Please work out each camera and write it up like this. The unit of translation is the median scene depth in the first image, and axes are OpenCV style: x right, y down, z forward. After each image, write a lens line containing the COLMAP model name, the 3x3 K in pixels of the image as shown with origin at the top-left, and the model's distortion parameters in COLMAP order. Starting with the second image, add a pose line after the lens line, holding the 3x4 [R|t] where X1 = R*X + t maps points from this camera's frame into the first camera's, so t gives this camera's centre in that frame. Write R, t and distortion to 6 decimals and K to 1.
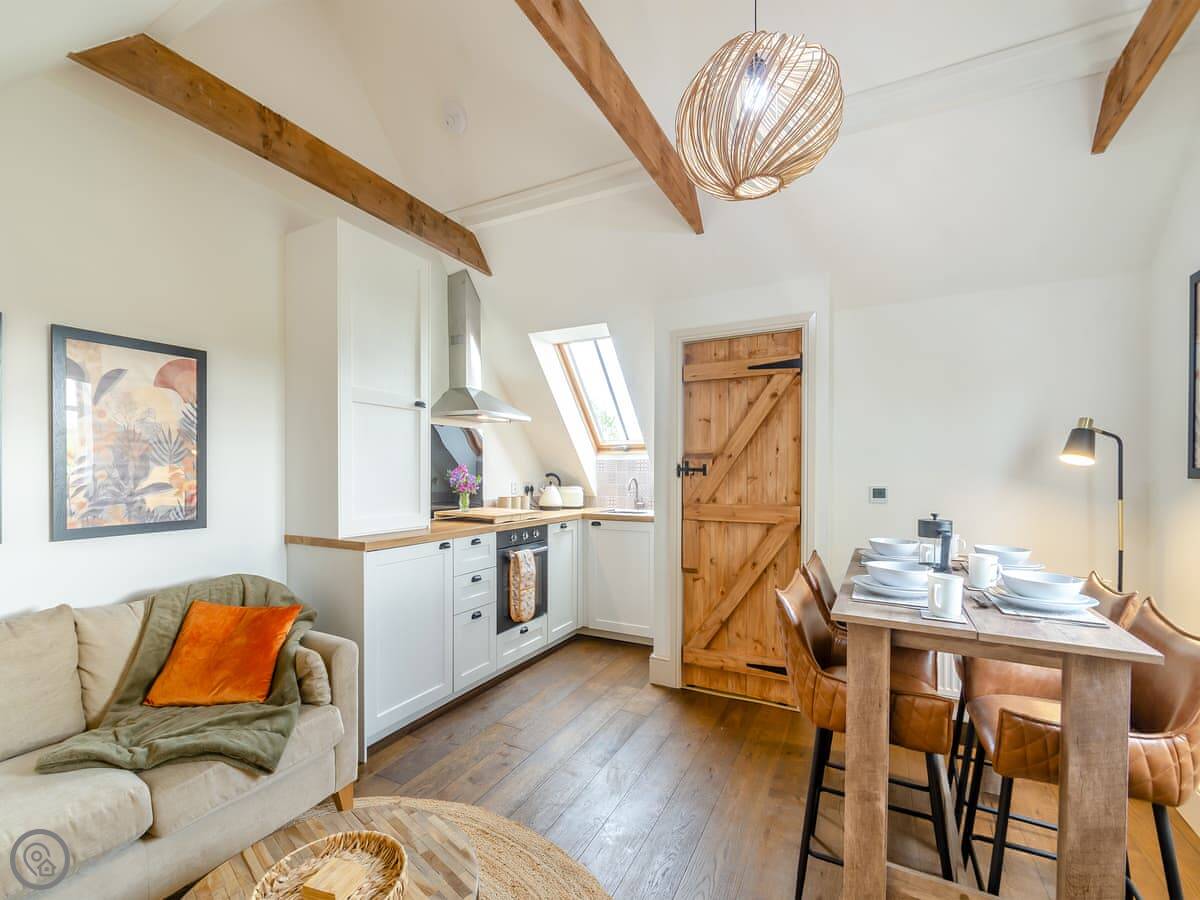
lens RADIAL K [[543.2, 0, 582.3], [0, 543.2, 468.5], [0, 0, 1]] dist [-0.003735, -0.001712]
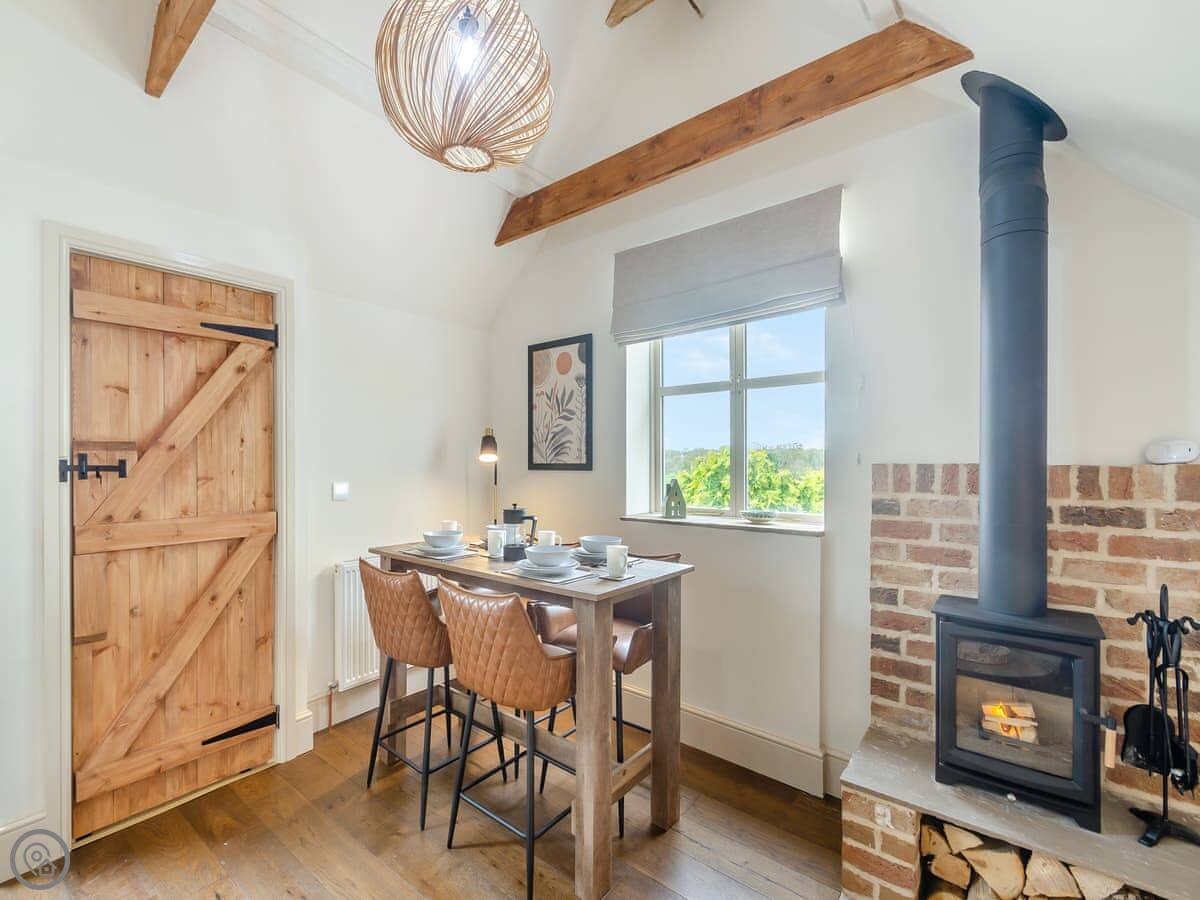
lens RADIAL K [[543.2, 0, 587.8], [0, 543.2, 452.2], [0, 0, 1]] dist [-0.003735, -0.001712]
pose [[0.152079, 0.012112, 0.988294, -0.312900], [-0.002860, 0.999926, -0.011814, -0.010405], [-0.988364, -0.001030, 0.152103, 0.388115]]
